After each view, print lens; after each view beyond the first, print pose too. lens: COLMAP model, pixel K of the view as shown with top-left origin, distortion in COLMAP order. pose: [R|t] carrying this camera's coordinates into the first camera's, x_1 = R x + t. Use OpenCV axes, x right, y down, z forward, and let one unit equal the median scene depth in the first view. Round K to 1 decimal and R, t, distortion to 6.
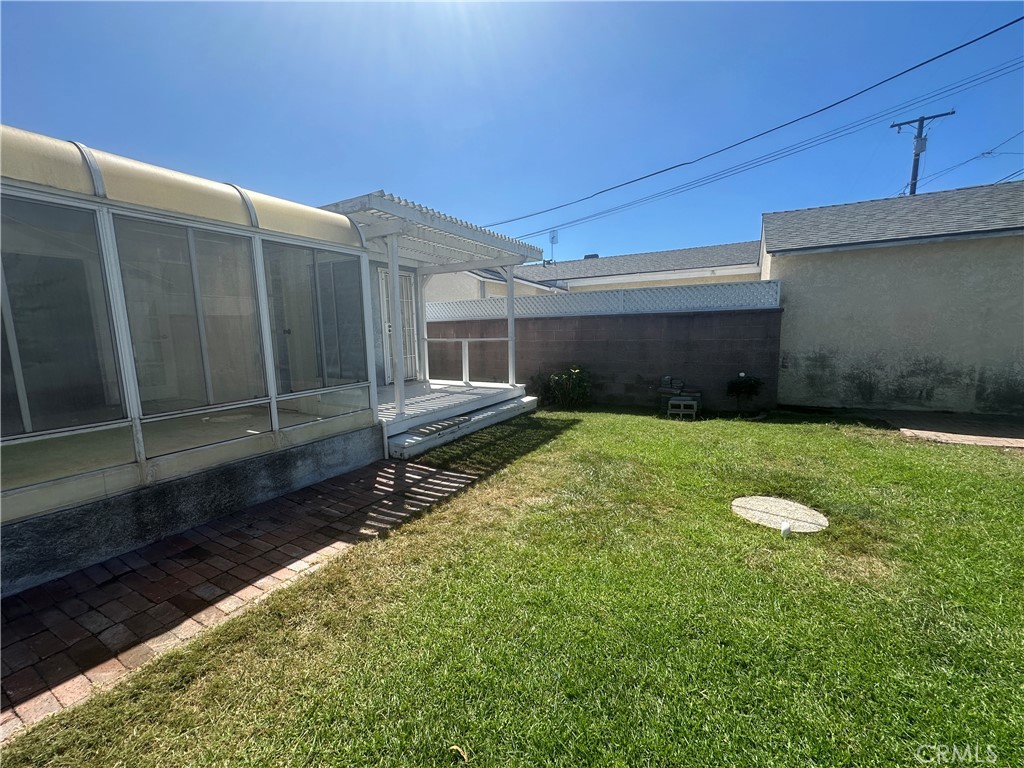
lens RADIAL K [[408.5, 0, 509.1], [0, 408.5, 386.2], [0, 0, 1]] dist [-0.003981, 0.000601]
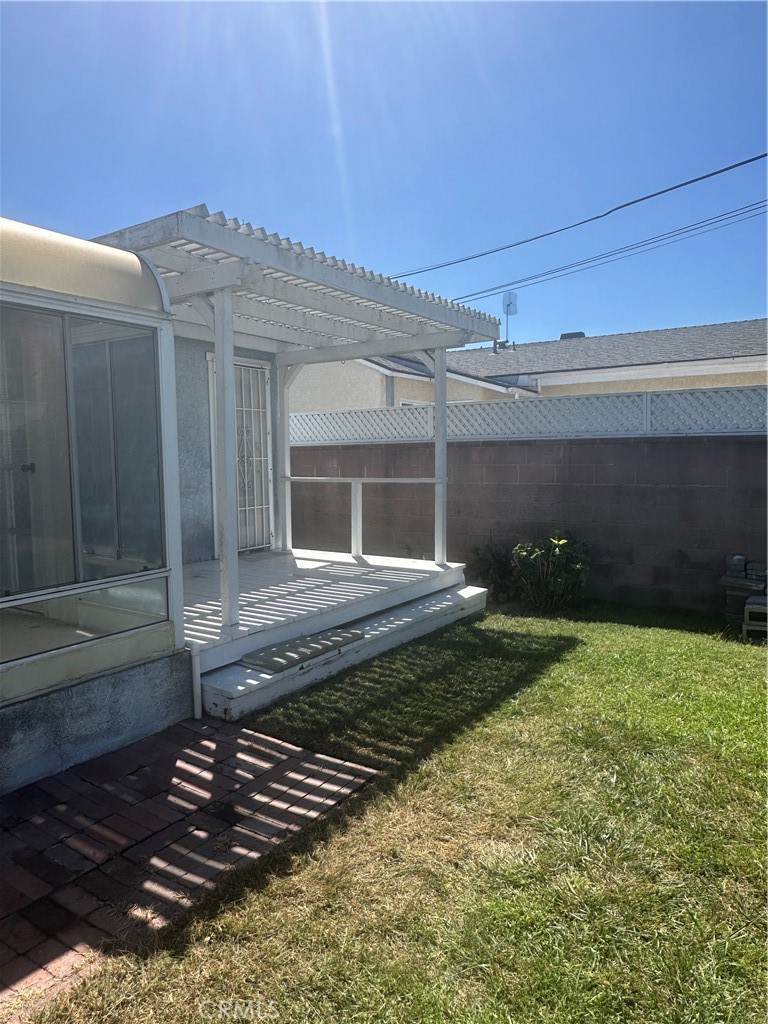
lens RADIAL K [[662.4, 0, 386.9], [0, 662.4, 512.0], [0, 0, 1]] dist [-0.007843, -0.000661]
pose [[0.997738, 0.015237, -0.065468, -0.011217], [-0.018474, 0.998621, -0.049131, -0.040637], [0.064630, 0.050229, 0.996644, 0.158639]]
